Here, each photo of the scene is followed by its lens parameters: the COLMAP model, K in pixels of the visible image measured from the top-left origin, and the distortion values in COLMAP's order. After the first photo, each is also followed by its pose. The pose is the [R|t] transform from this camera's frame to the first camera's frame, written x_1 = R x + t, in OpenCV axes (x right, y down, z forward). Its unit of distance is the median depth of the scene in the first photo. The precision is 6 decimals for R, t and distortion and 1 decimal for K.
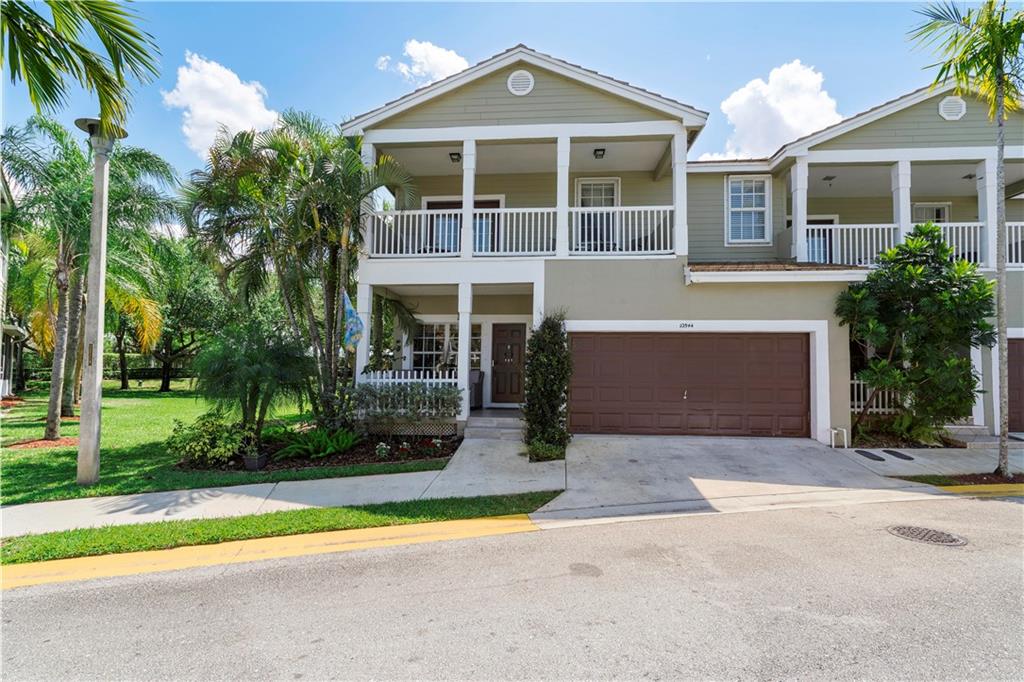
lens RADIAL K [[462.5, 0, 518.9], [0, 462.5, 347.3], [0, 0, 1]] dist [-0.000750, 0.000047]
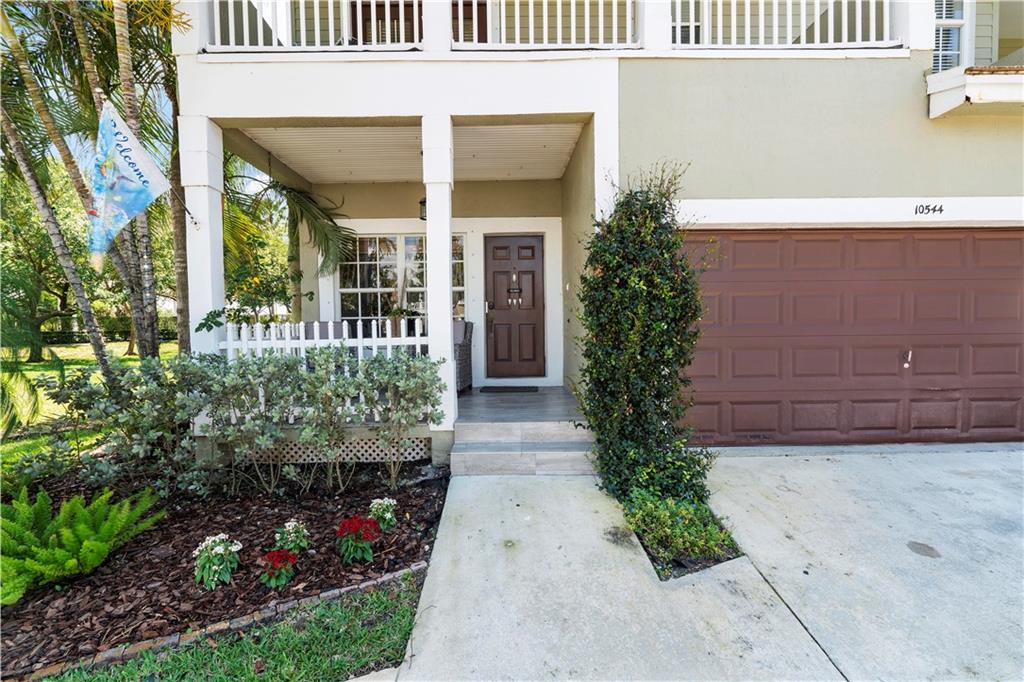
lens RADIAL K [[462.8, 0, 511.6], [0, 462.8, 344.8], [0, 0, 1]] dist [-0.000494, 0.000624]
pose [[0.996620, -0.023257, 0.078789, -0.088901], [0.016045, 0.995726, 0.090956, 0.037196], [-0.080568, -0.089385, 0.992733, 0.557139]]
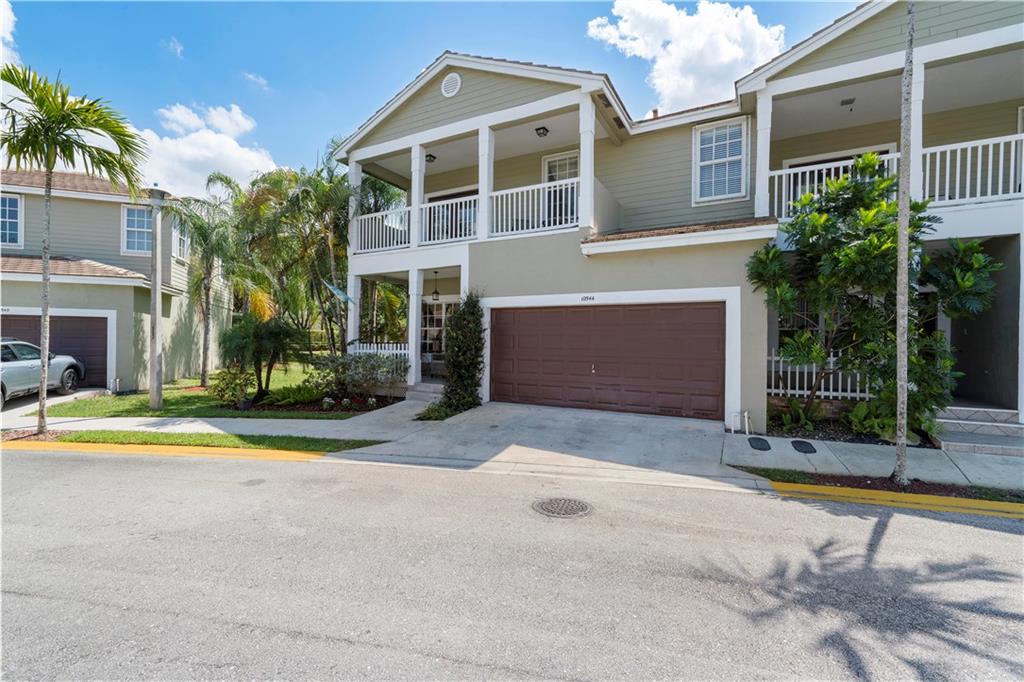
lens RADIAL K [[467.2, 0, 512.8], [0, 467.2, 341.0], [0, 0, 1]] dist [-0.003822, -0.000015]
pose [[0.904087, 0.001071, -0.427347, 0.633902], [0.017726, 0.999042, 0.040003, 0.000477], [0.426980, -0.043742, 0.903202, 0.025294]]
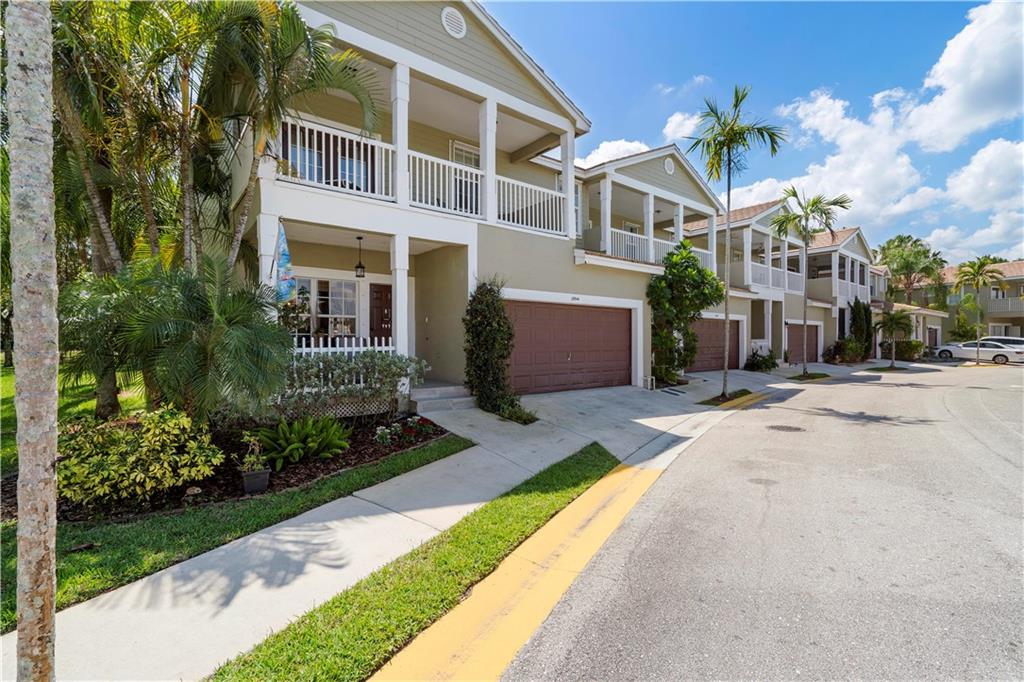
lens RADIAL K [[457.7, 0, 513.7], [0, 457.7, 341.2], [0, 0, 1]] dist [-0.002772, -0.000161]
pose [[0.739792, -0.008073, 0.672787, -0.544776], [-0.028700, 0.998639, 0.043542, 0.015277], [-0.672223, -0.051521, 0.738554, 0.224406]]
